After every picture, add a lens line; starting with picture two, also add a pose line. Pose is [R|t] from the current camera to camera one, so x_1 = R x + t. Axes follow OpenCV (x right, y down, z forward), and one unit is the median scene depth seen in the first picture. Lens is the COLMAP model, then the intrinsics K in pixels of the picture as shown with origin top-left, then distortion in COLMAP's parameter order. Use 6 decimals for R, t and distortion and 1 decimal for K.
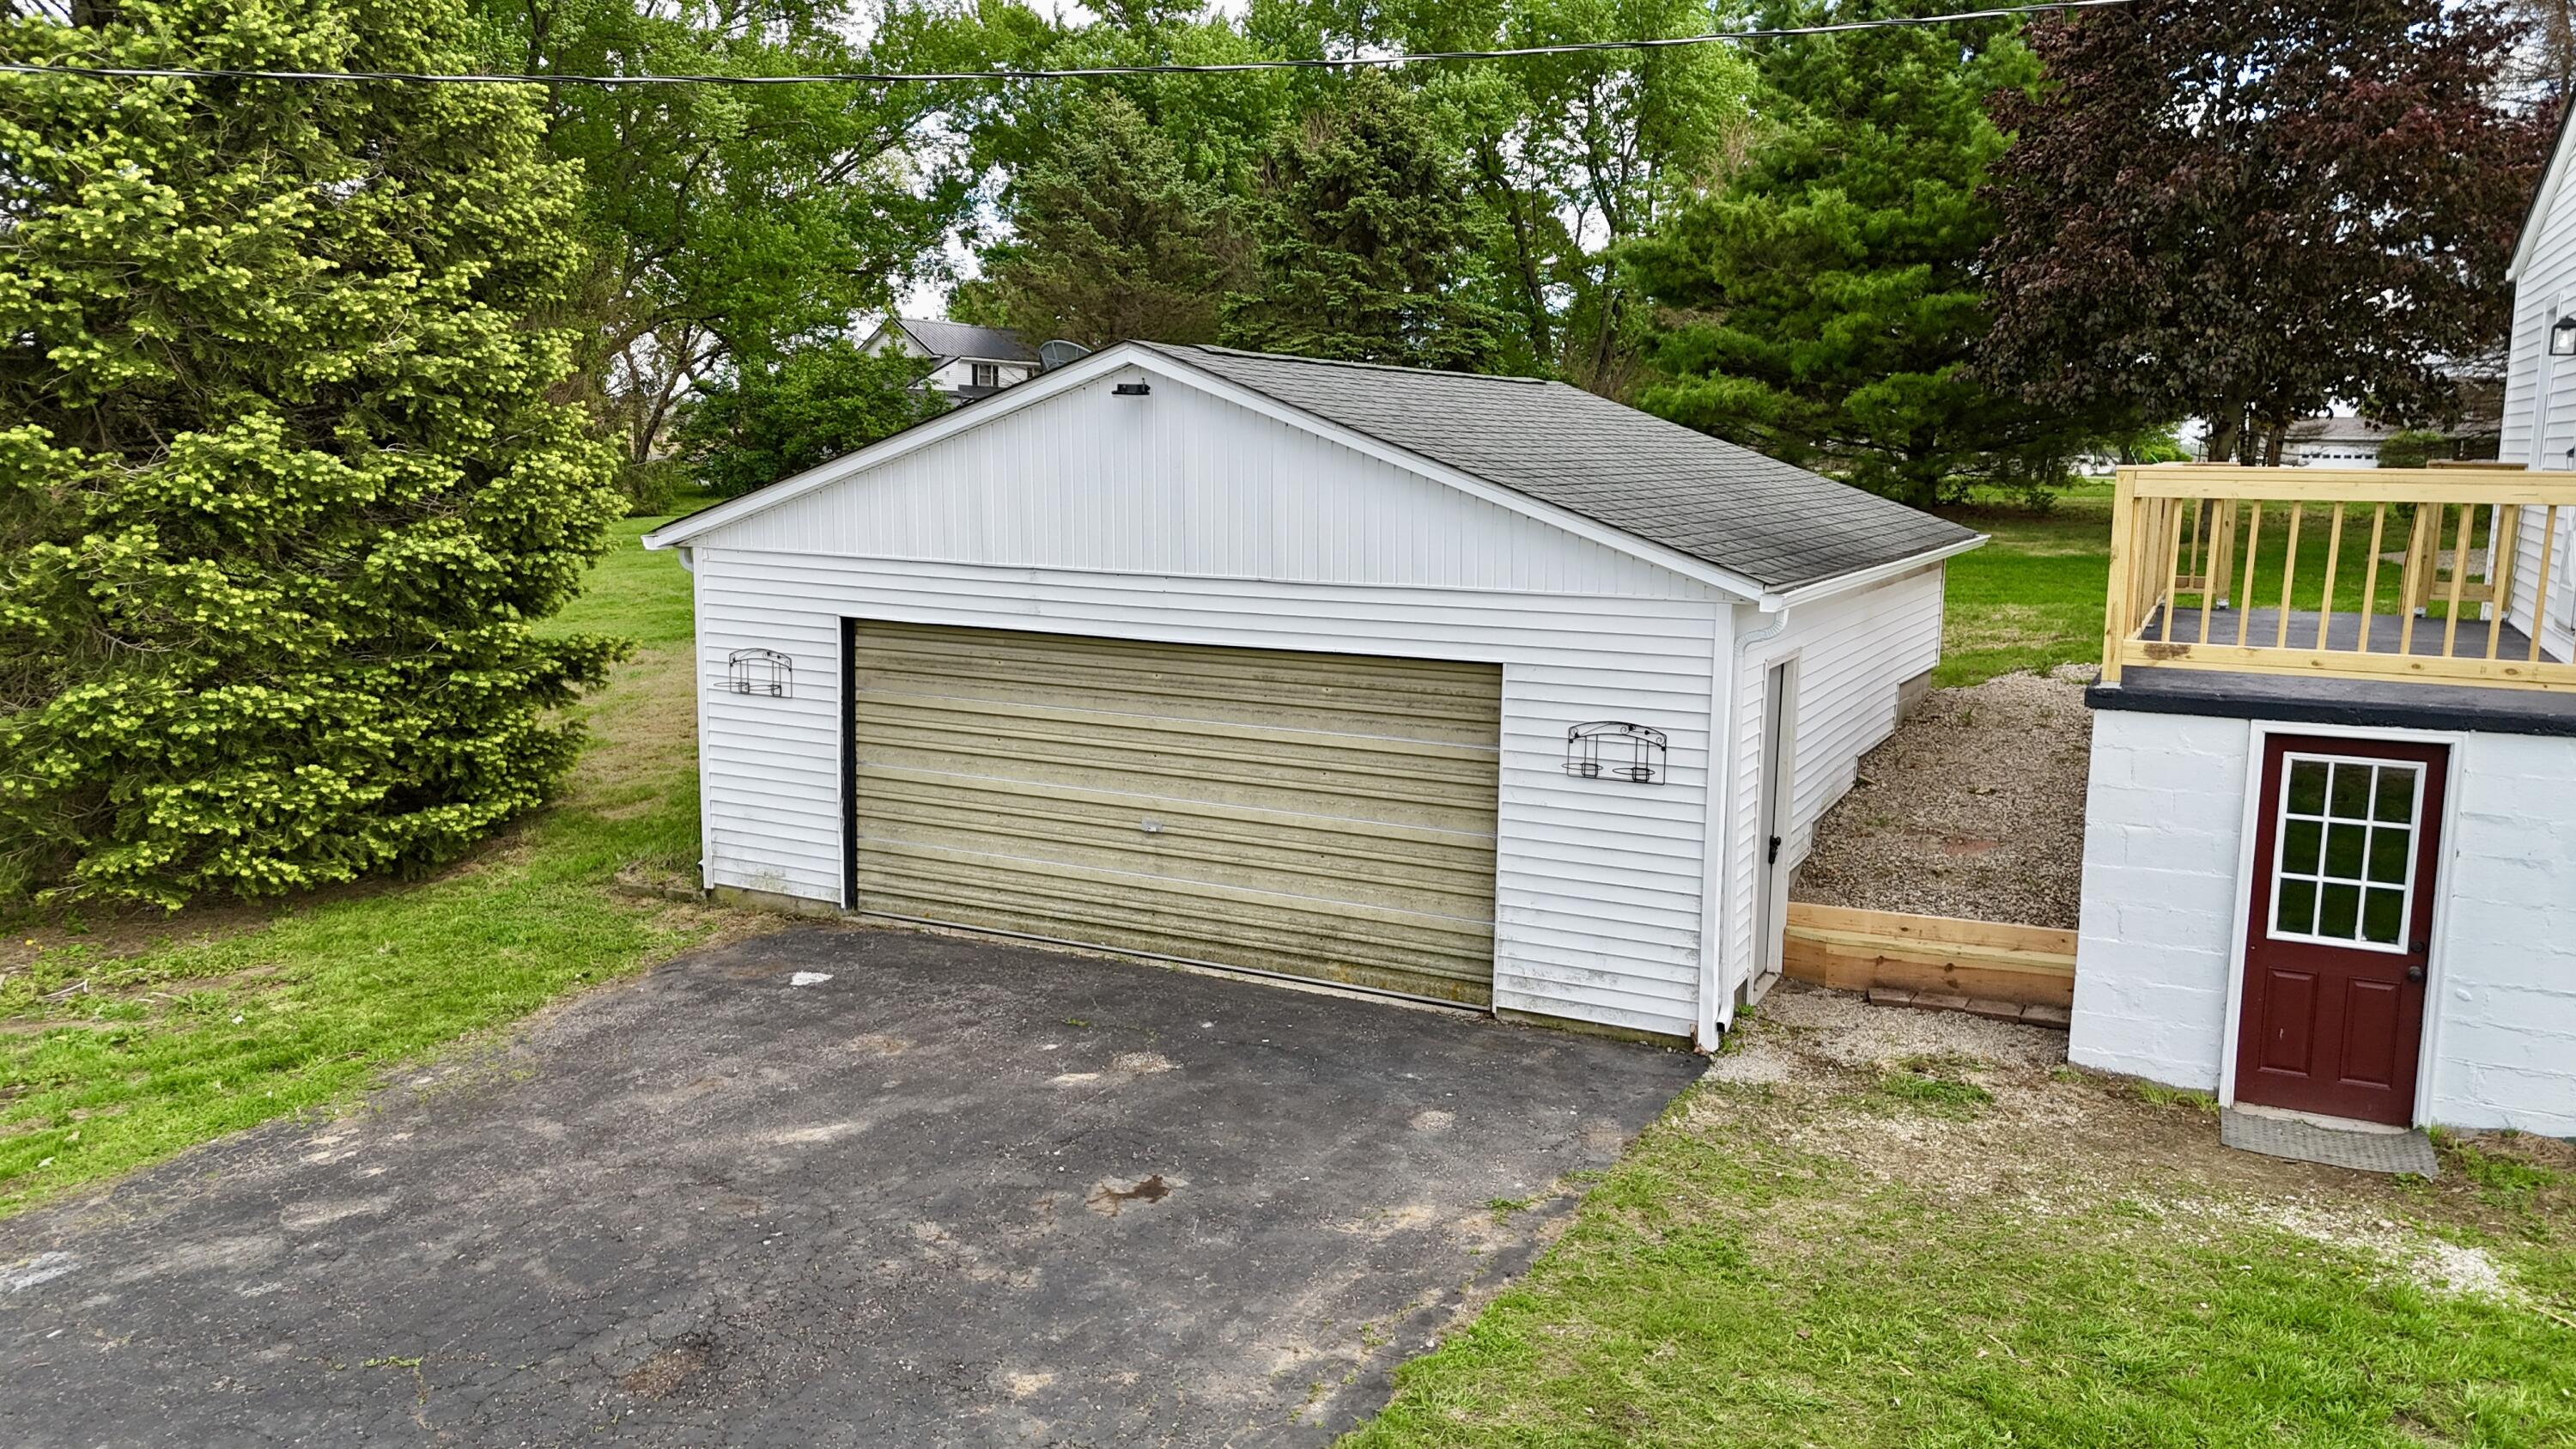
lens RADIAL K [[1892.4, 0, 1288.0], [0, 1892.4, 724.5], [0, 0, 1]] dist [0.072133, -0.060576]
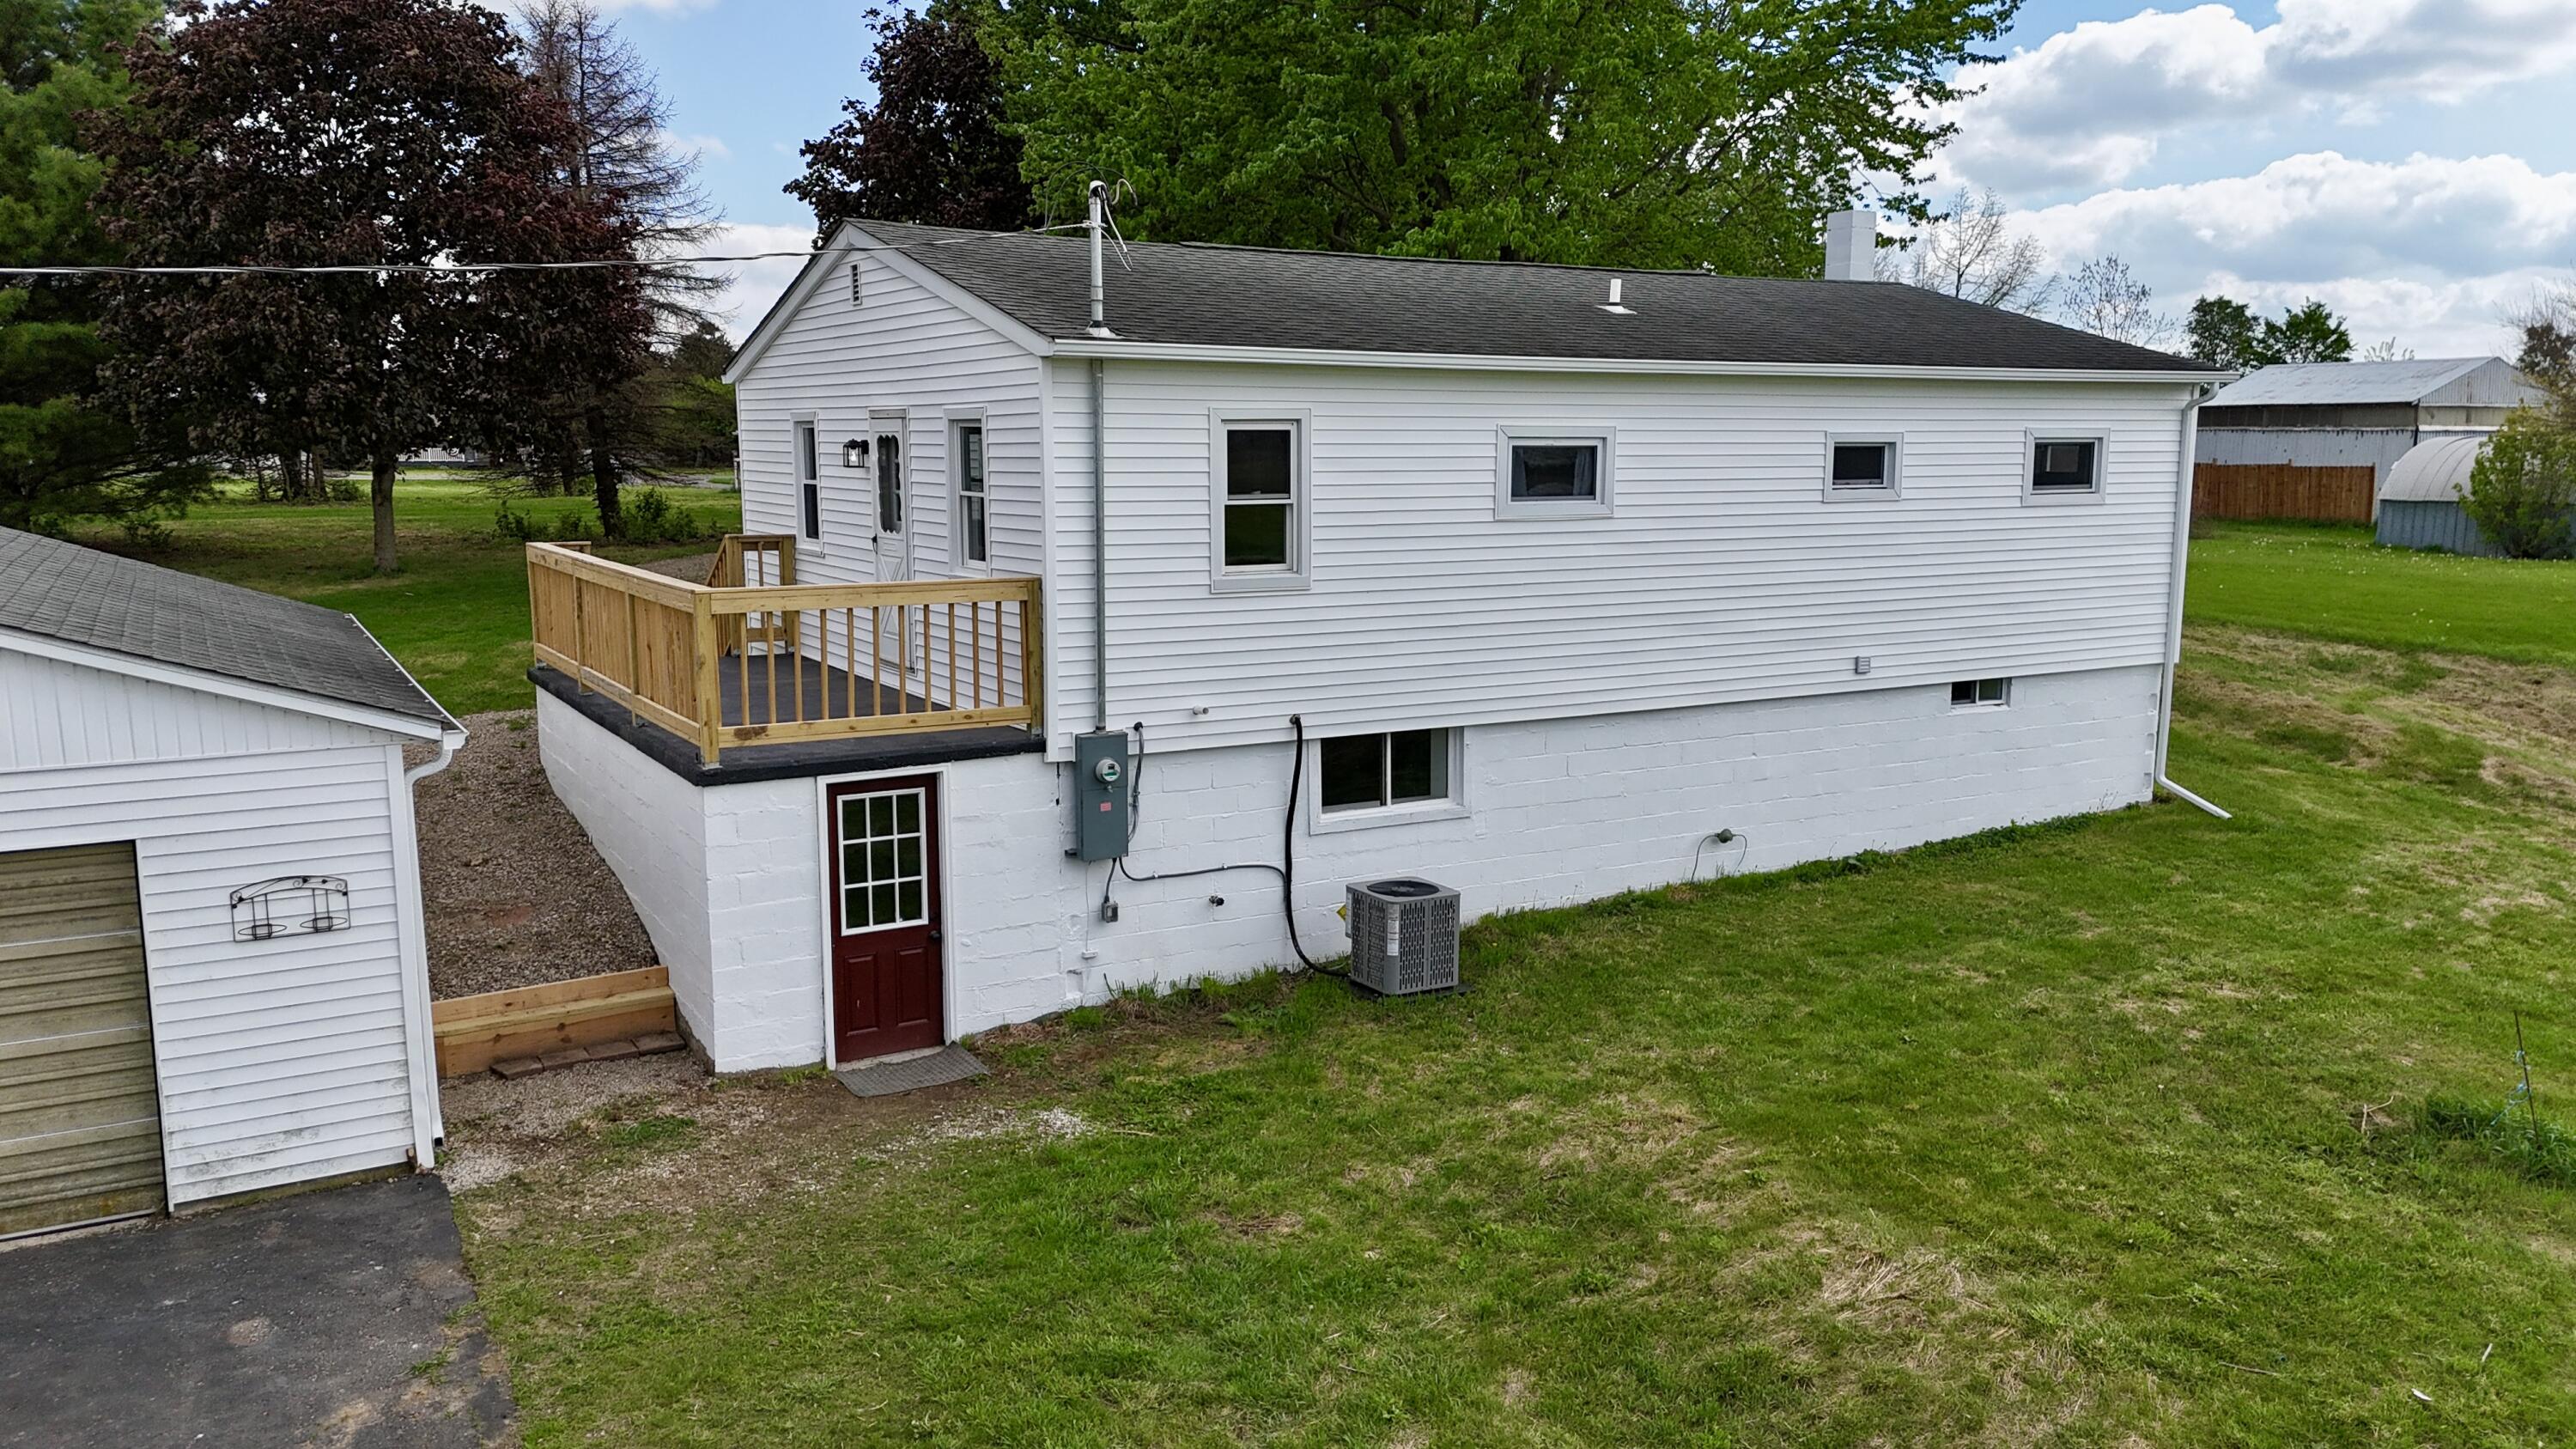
lens RADIAL K [[1892.4, 0, 1288.0], [0, 1892.4, 724.5], [0, 0, 1]] dist [0.072133, -0.060576]
pose [[0.541560, -0.142465, 0.828502, -0.371376], [0.131776, 0.987739, 0.083709, -0.097473], [-0.830269, 0.063843, 0.553694, 0.009702]]
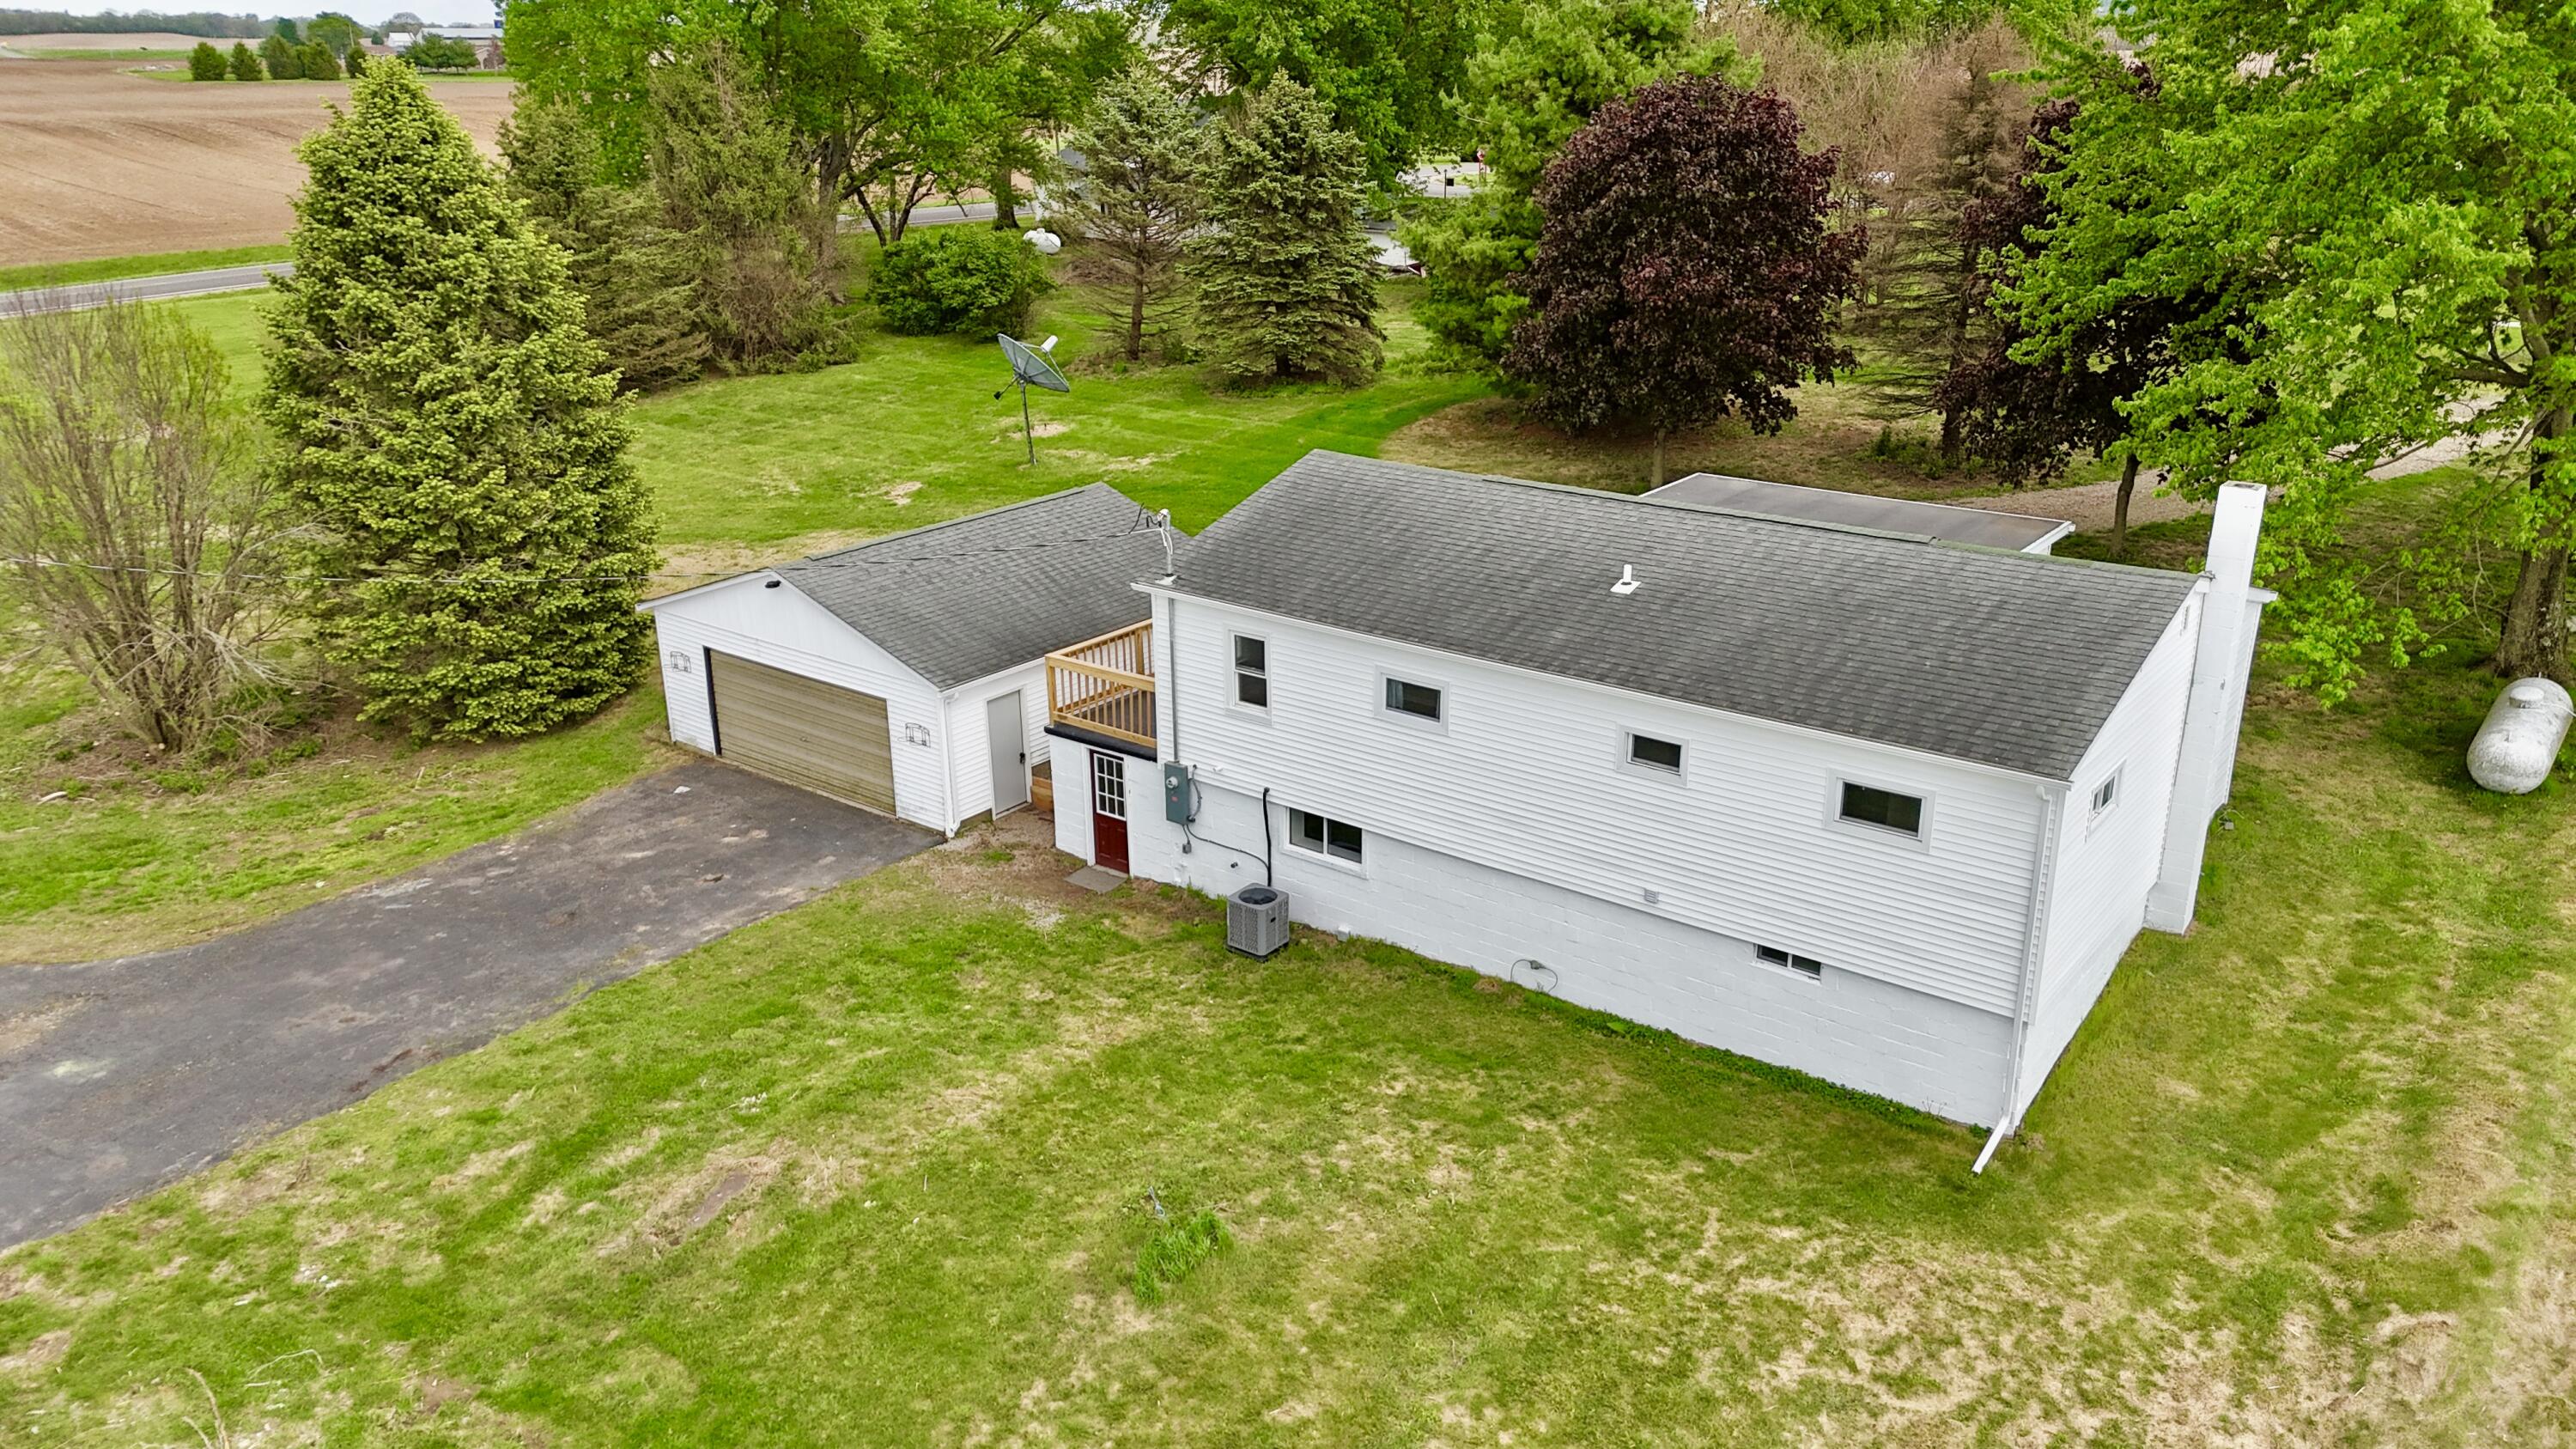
lens RADIAL K [[1880.2, 0, 1288.0], [0, 1880.2, 724.5], [0, 0, 1]] dist [0.099894, -0.113381]
pose [[0.980446, 0.039820, -0.192716, 1.302120], [-0.001034, 0.980342, 0.197302, -0.576365], [0.196784, -0.193245, 0.961214, -1.660428]]
